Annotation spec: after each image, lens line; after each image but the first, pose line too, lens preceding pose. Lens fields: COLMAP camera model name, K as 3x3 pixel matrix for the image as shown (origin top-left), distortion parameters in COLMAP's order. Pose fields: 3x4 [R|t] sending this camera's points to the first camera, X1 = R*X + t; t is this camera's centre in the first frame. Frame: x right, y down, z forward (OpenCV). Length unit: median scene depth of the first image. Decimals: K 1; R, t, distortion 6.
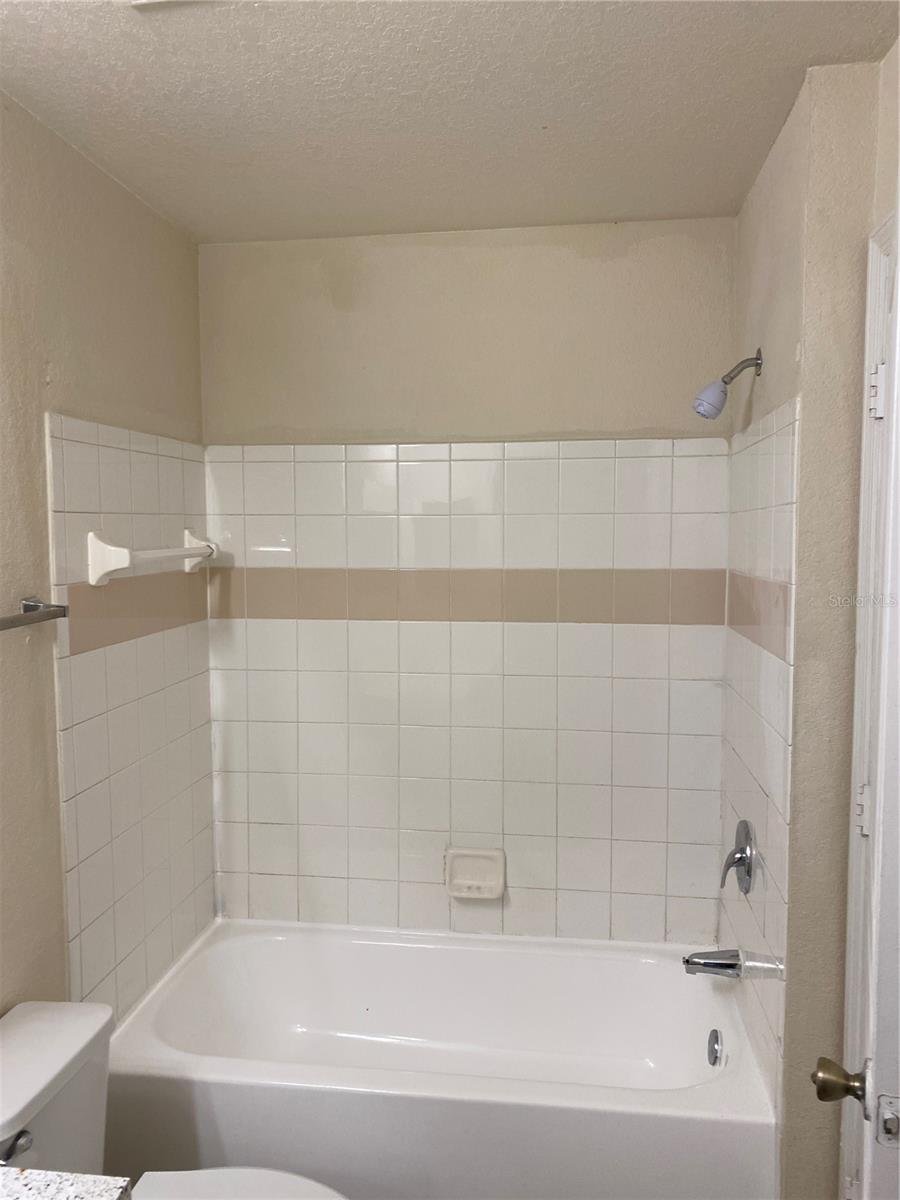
lens RADIAL K [[920.8, 0, 442.5], [0, 920.8, 607.2], [0, 0, 1]] dist [0.025926, -0.023878]
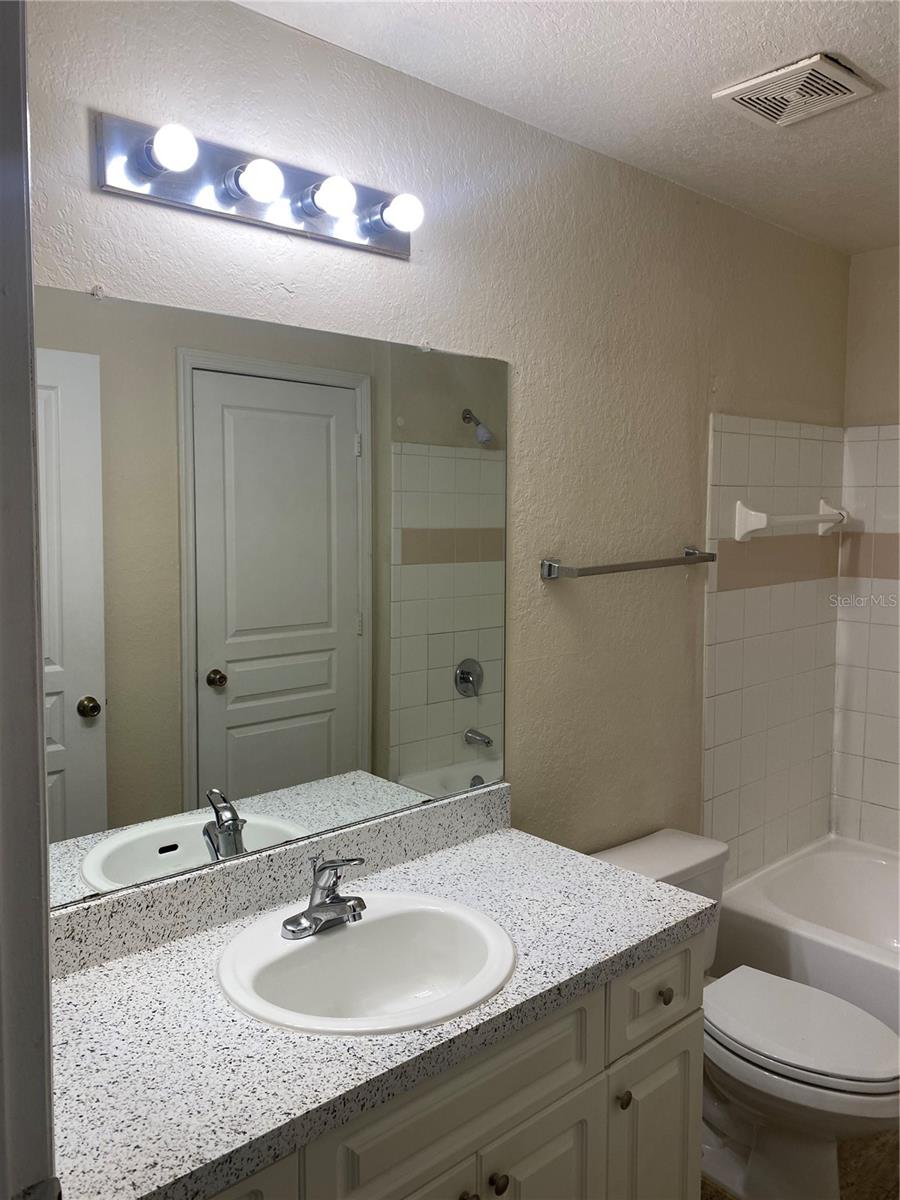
lens RADIAL K [[920.8, 0, 459.3], [0, 920.8, 579.5], [0, 0, 1]] dist [0.025926, -0.023878]
pose [[0.771377, 0.055920, -0.633917, 0.124302], [-0.057694, 0.998175, 0.017847, 0.024905], [0.633758, 0.022806, 0.773195, -0.218893]]
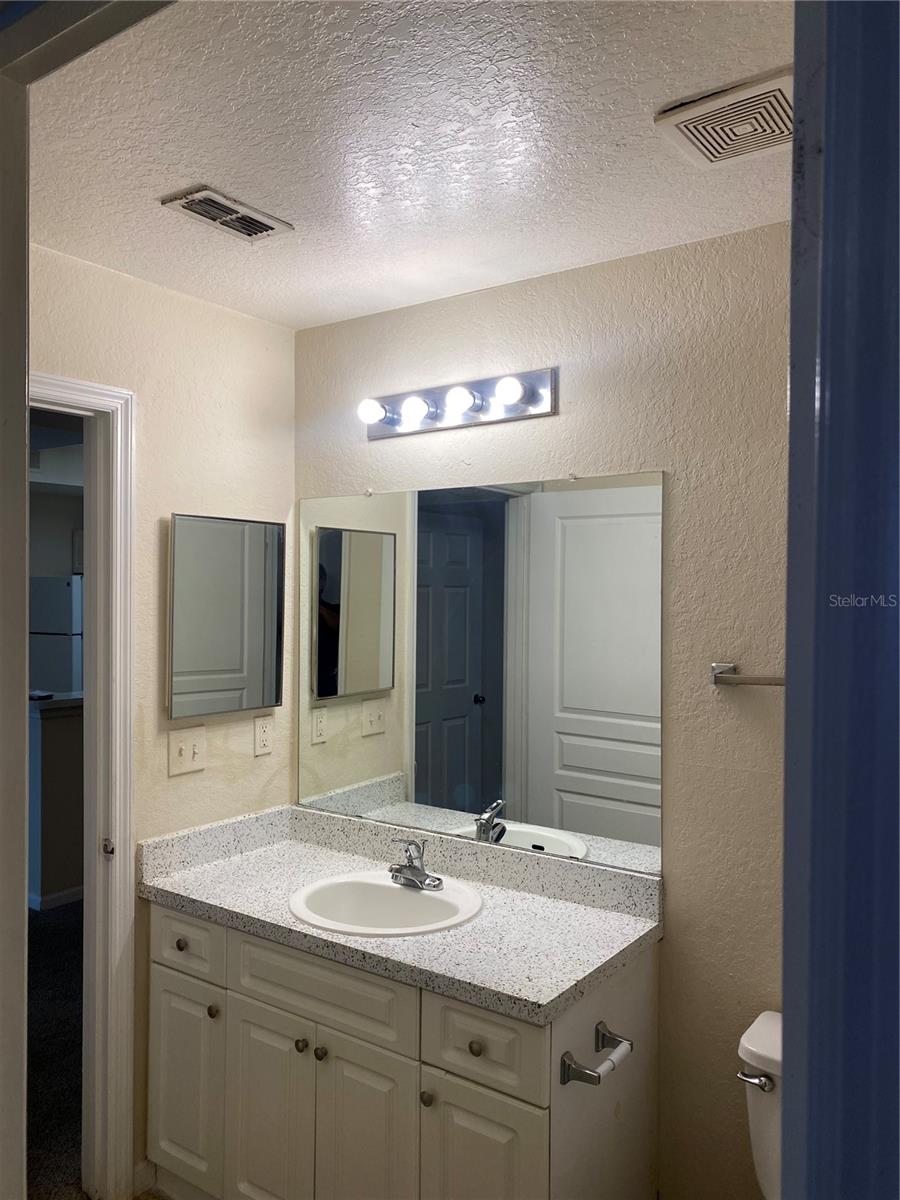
lens RADIAL K [[920.8, 0, 447.9], [0, 920.8, 594.9], [0, 0, 1]] dist [0.025926, -0.023878]
pose [[-0.460964, 0.003150, -0.887413, 0.484429], [-0.074763, 0.996301, 0.042372, -0.060496], [0.884264, 0.085878, -0.459024, 0.647937]]
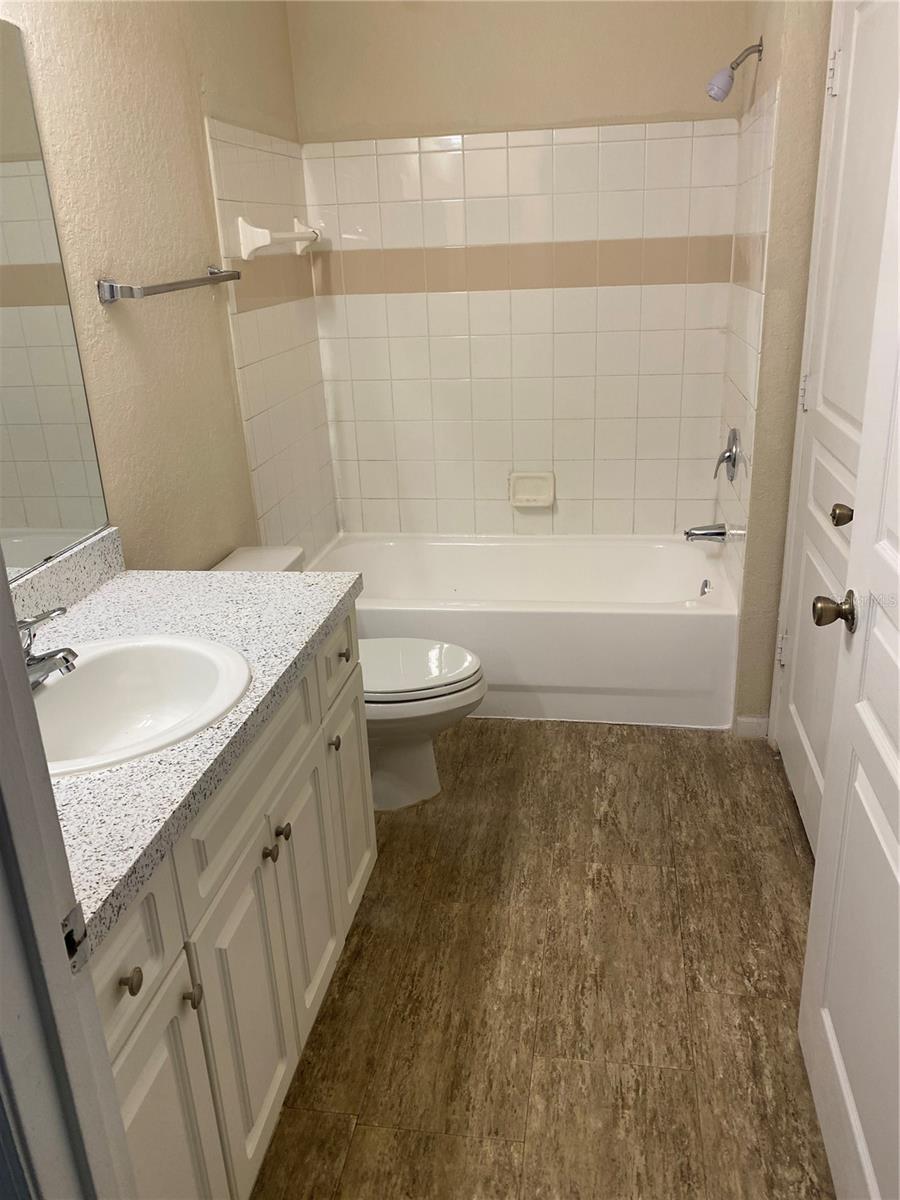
lens RADIAL K [[920.8, 0, 465.7], [0, 920.8, 586.1], [0, 0, 1]] dist [0.025926, -0.023878]
pose [[0.999327, -0.031778, -0.018309, -0.041869], [0.035516, 0.963036, 0.267021, 0.067601], [0.009147, -0.267492, 0.963517, -0.322735]]
